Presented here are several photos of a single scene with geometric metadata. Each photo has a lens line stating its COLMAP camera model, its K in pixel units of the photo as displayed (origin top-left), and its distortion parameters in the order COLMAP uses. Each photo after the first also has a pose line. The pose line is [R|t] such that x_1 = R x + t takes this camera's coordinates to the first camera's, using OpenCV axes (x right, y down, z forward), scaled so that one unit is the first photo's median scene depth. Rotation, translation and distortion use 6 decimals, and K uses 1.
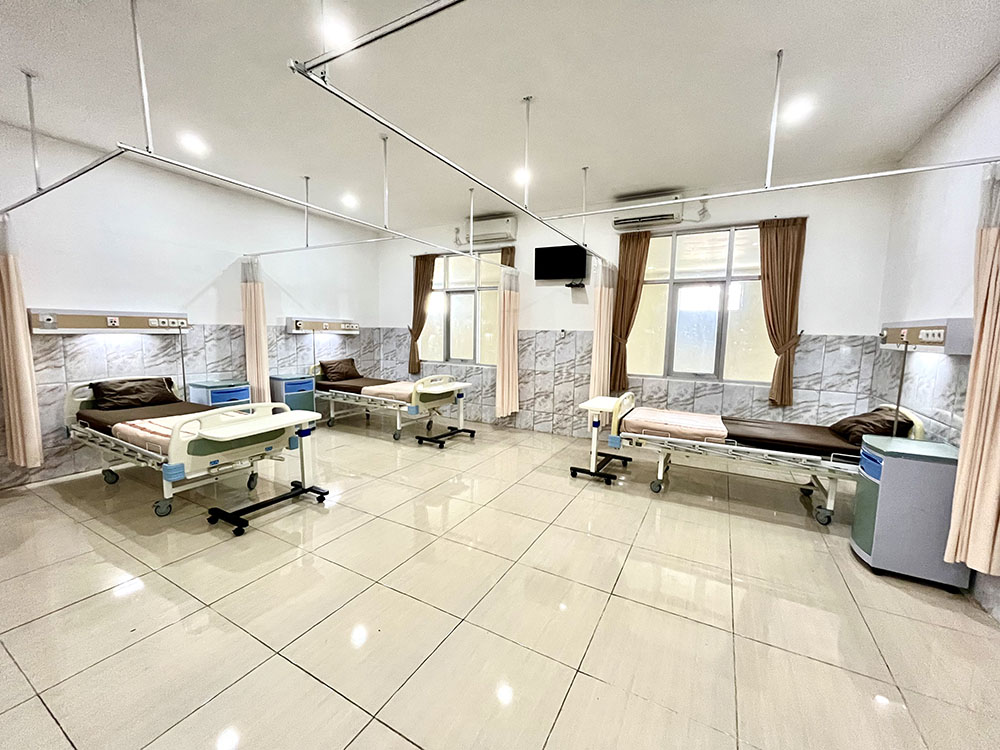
lens RADIAL K [[404.3, 0, 500.0], [0, 404.3, 375.0], [0, 0, 1]] dist [-0.002248, -0.000476]
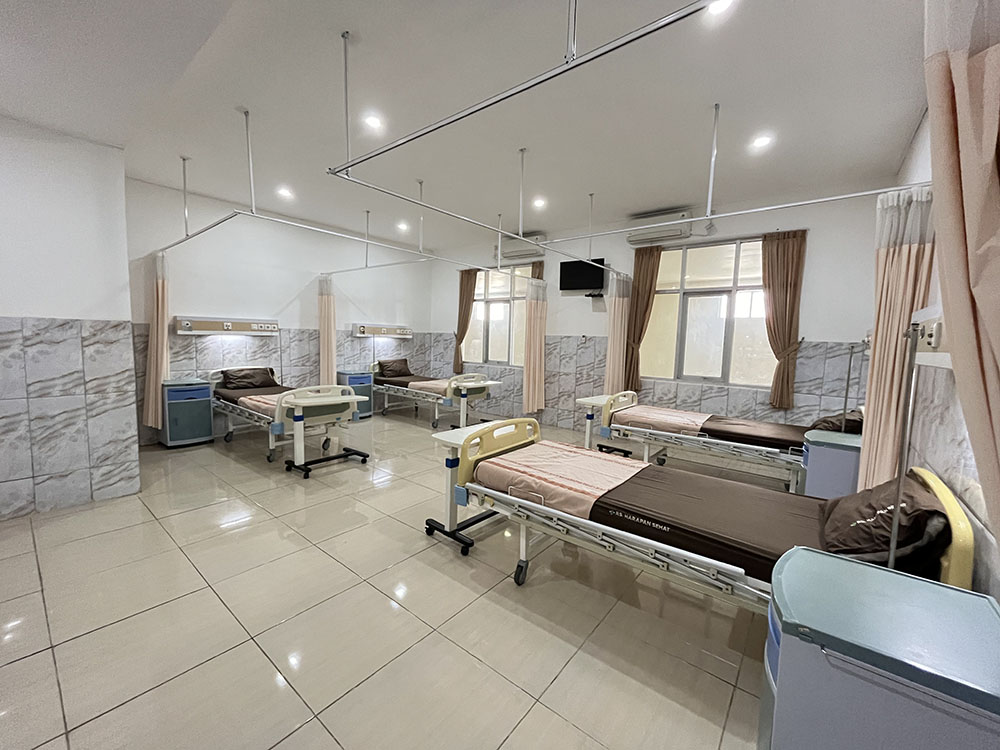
lens RADIAL K [[404.3, 0, 500.0], [0, 404.3, 375.0], [0, 0, 1]] dist [-0.002248, -0.000476]
pose [[0.985508, 0.024313, -0.167876, 0.127791], [-0.027224, 0.999516, -0.015060, 0.020266], [0.167429, 0.019412, 0.985693, -0.132712]]
